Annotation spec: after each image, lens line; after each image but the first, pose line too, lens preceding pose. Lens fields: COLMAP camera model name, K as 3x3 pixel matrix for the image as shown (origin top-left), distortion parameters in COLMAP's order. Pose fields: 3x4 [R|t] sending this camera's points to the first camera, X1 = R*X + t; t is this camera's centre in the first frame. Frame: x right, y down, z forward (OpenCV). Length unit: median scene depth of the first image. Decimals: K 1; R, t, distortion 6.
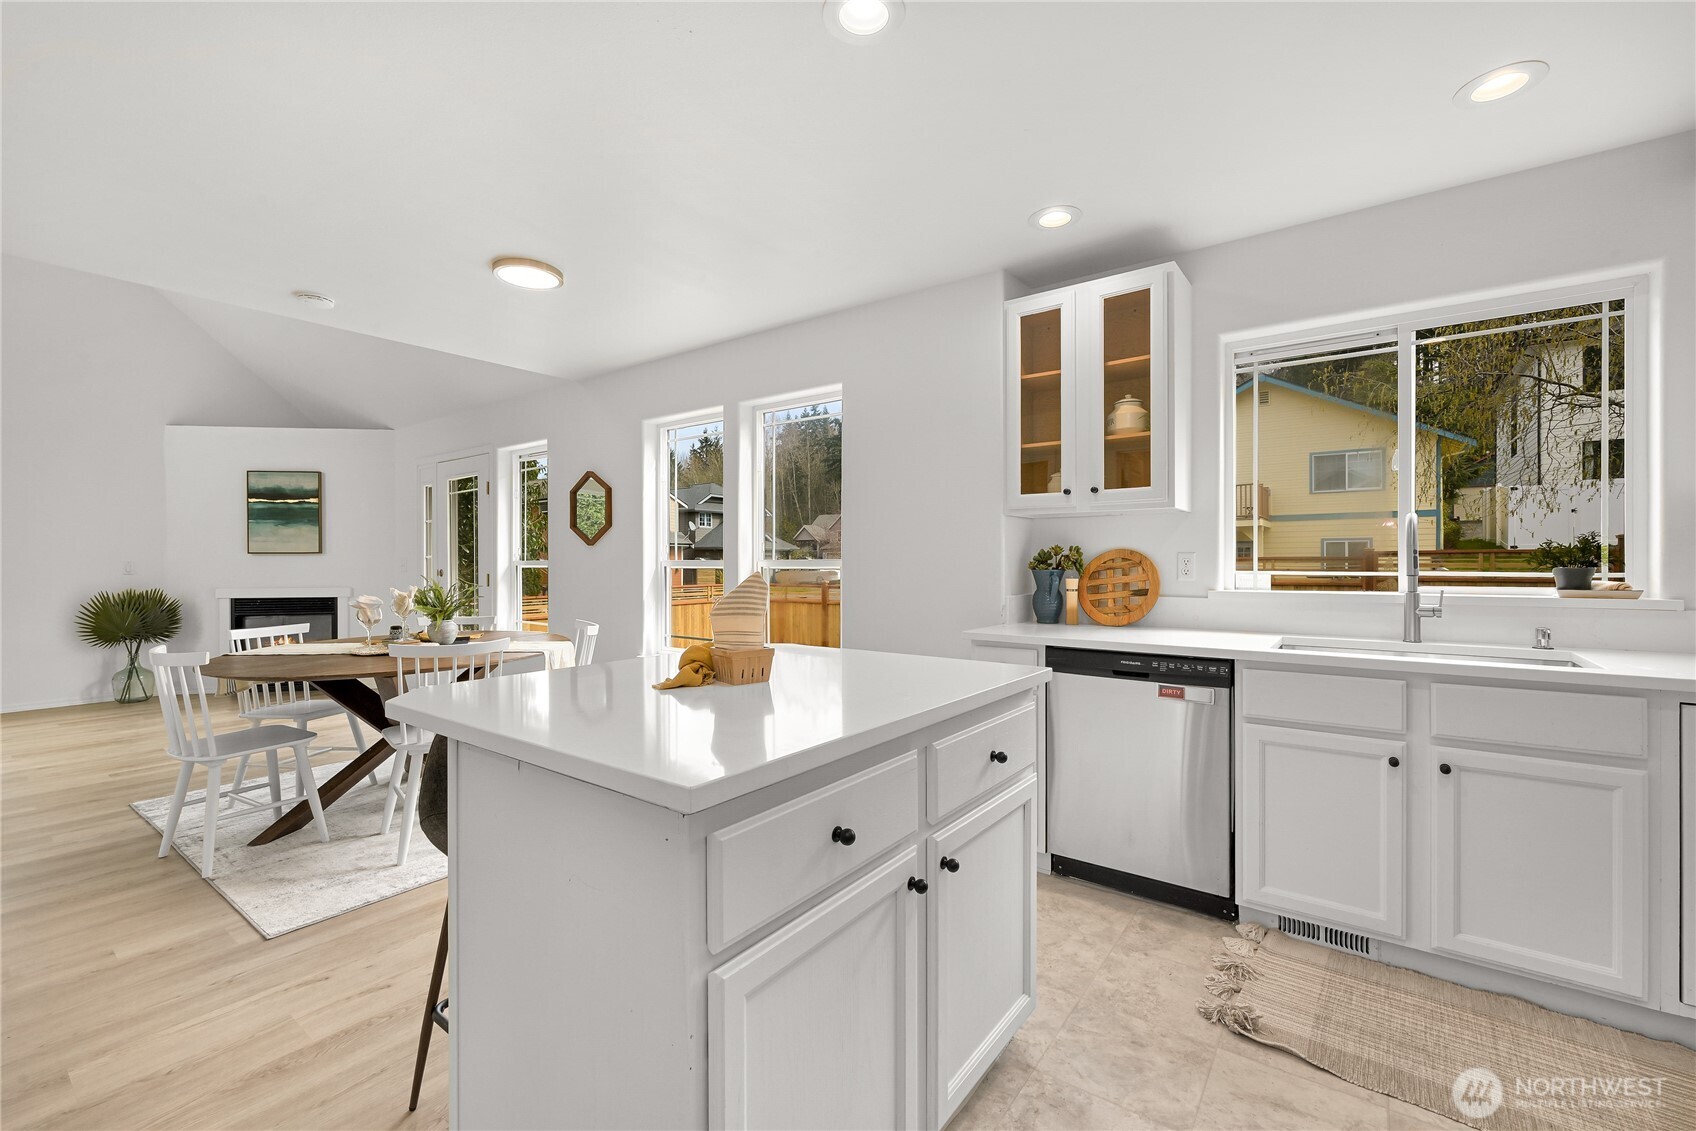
lens RADIAL K [[711.7, 0, 847.3], [0, 711.7, 563.8], [0, 0, 1]] dist [0.001736, 0.000123]
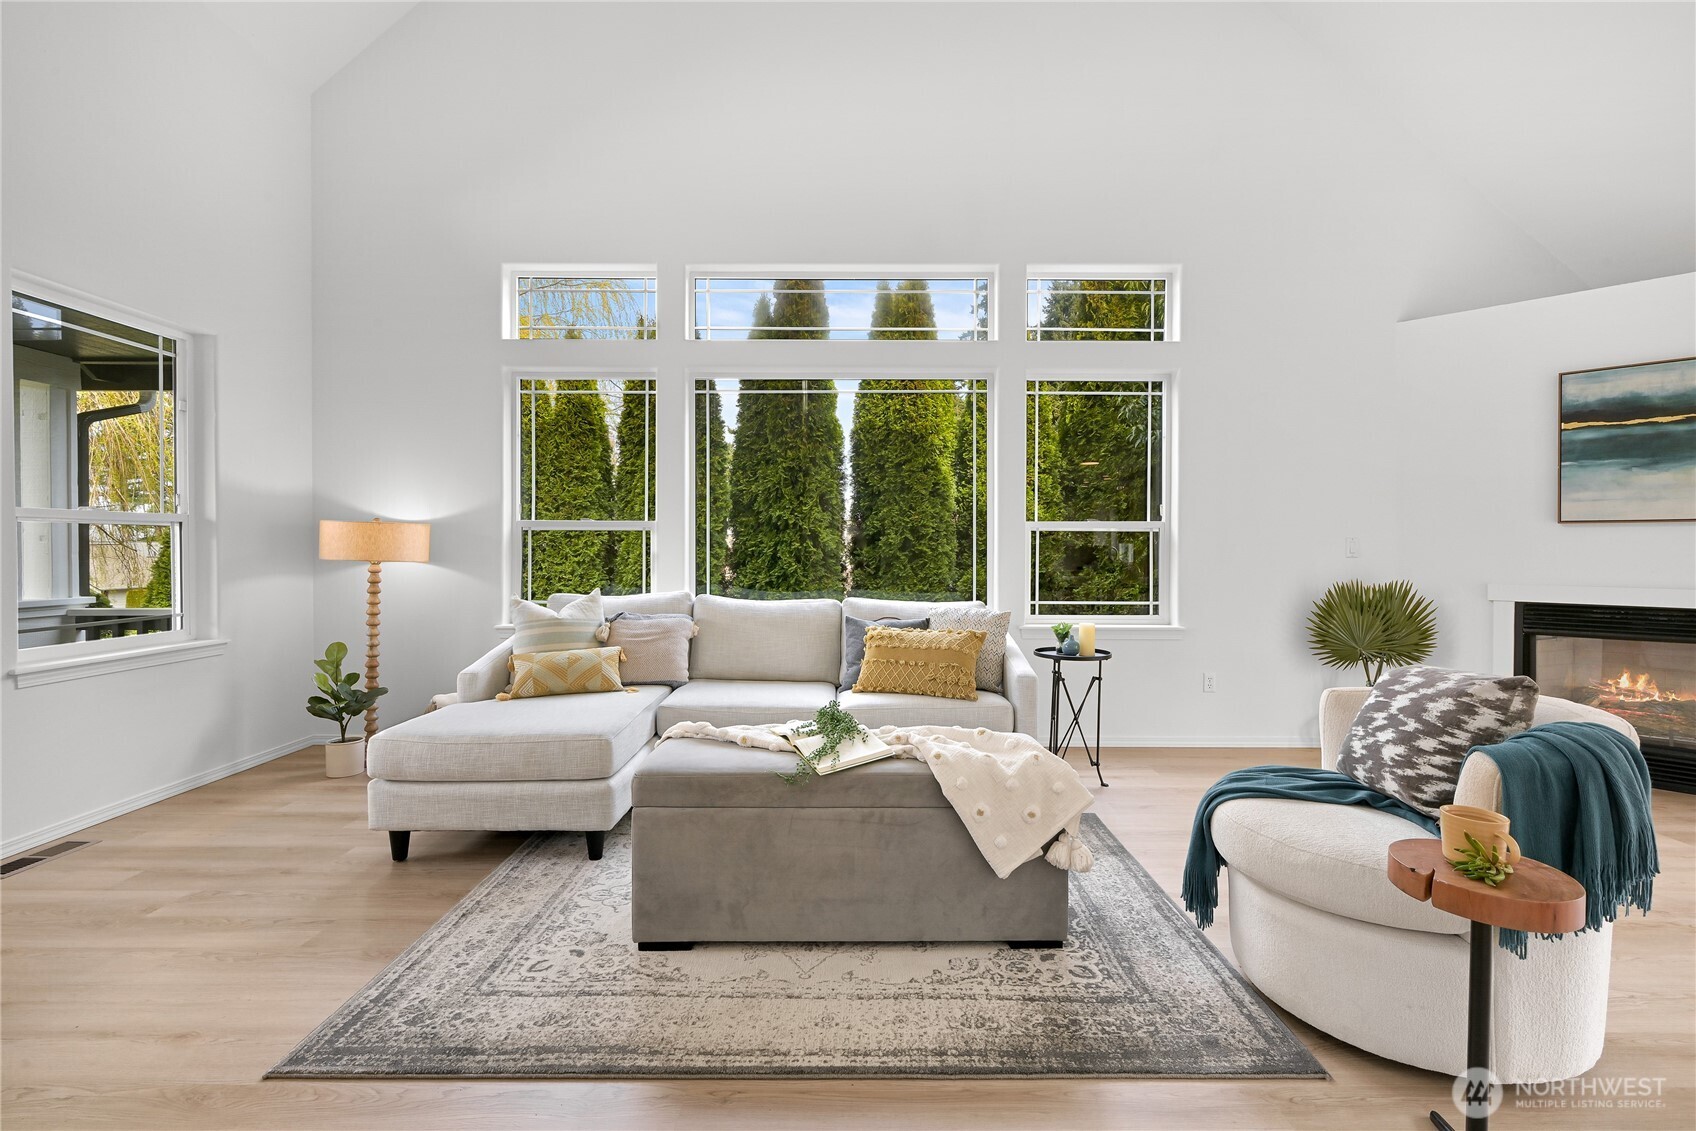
lens RADIAL K [[755.4, 0, 856.3], [0, 755.4, 553.2], [0, 0, 1]] dist [0.000810, -0.000369]
pose [[0.602745, 0.010452, -0.797865, -1.547997], [-0.007495, 0.999944, 0.007437, 0.019072], [0.797899, 0.001497, 0.602790, 0.465874]]
